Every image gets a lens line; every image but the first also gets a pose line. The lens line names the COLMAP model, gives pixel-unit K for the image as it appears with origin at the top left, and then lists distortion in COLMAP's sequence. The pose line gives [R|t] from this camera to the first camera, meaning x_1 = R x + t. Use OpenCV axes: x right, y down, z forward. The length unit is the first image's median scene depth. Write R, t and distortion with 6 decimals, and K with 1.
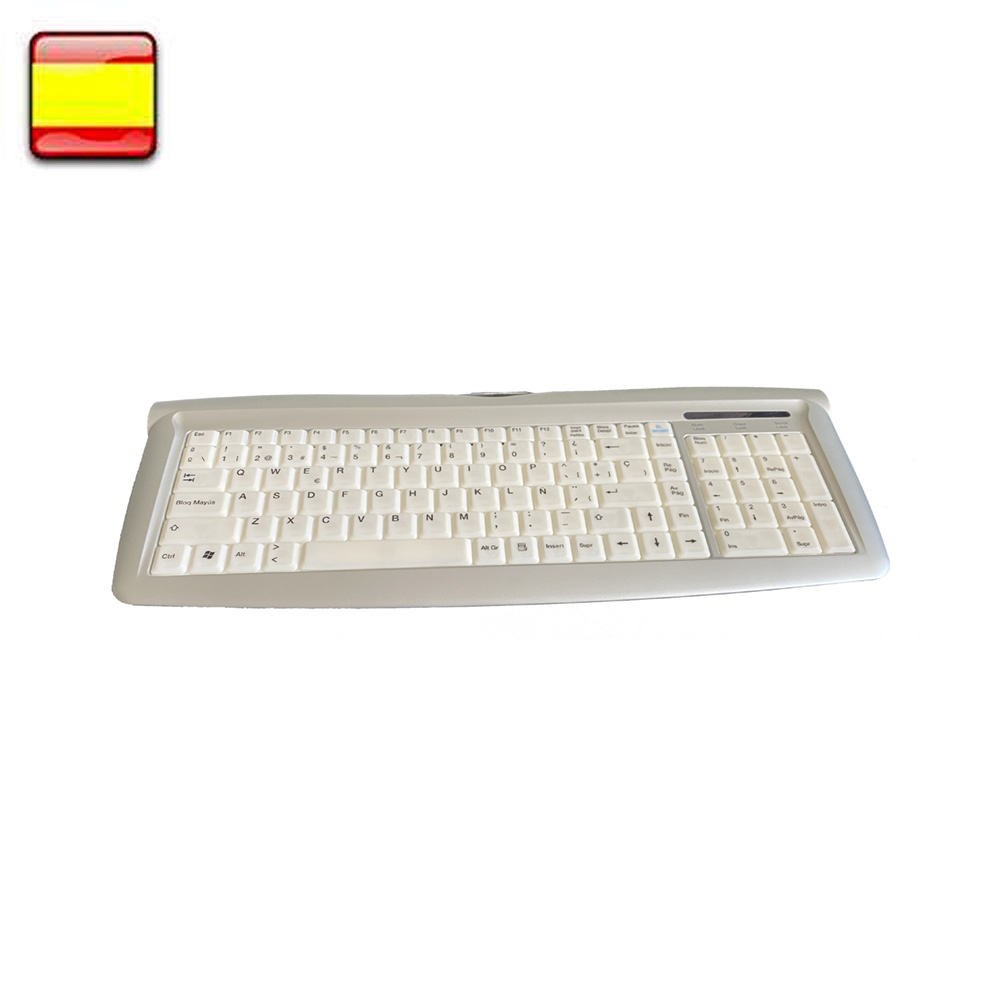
lens RADIAL K [[927.6, 0, 499.5], [0, 927.6, 499.8], [0, 0, 1]] dist [0.001716, 0.000000]
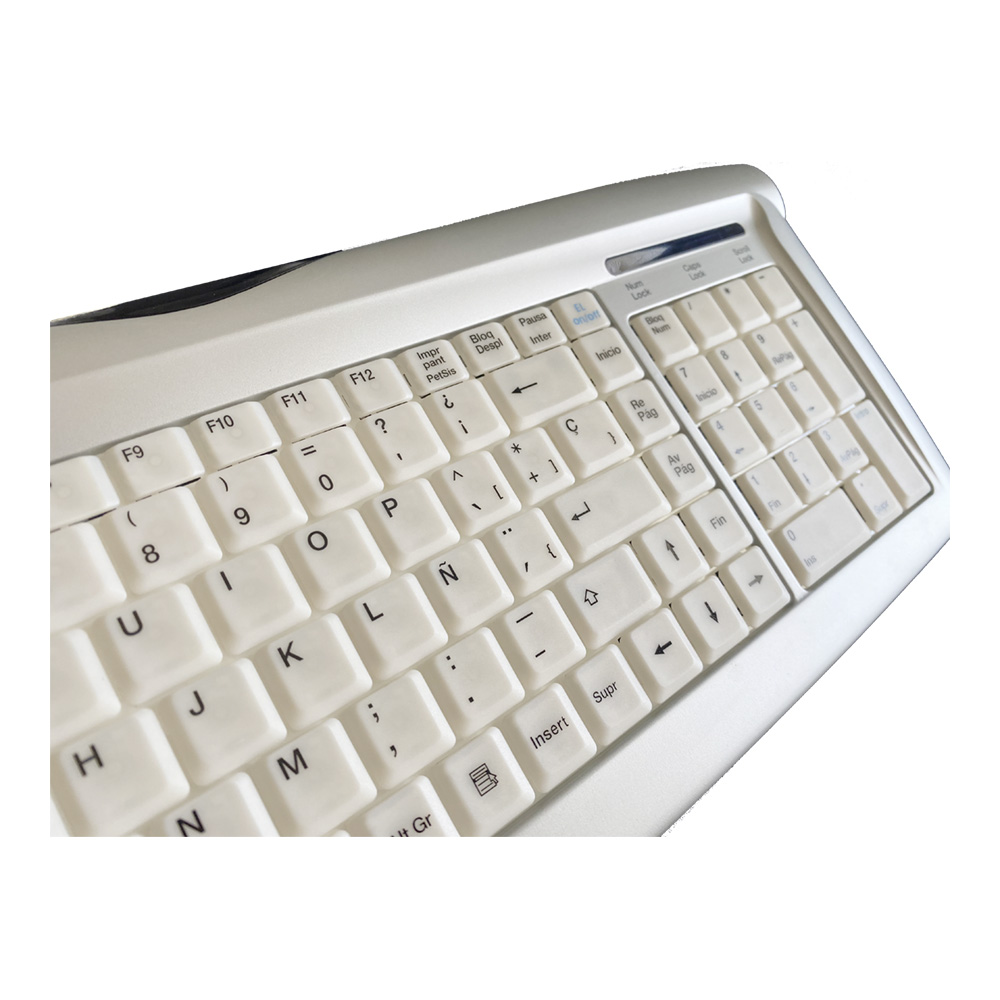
lens RADIAL K [[927.6, 0, 499.6], [0, 927.6, 500.3], [0, 0, 1]] dist [0.001716, 0.000000]
pose [[0.785542, -0.292580, 0.545271, -0.119905], [0.110976, 0.933486, 0.341010, -0.151238], [-0.608776, -0.207366, 0.765762, 0.706733]]
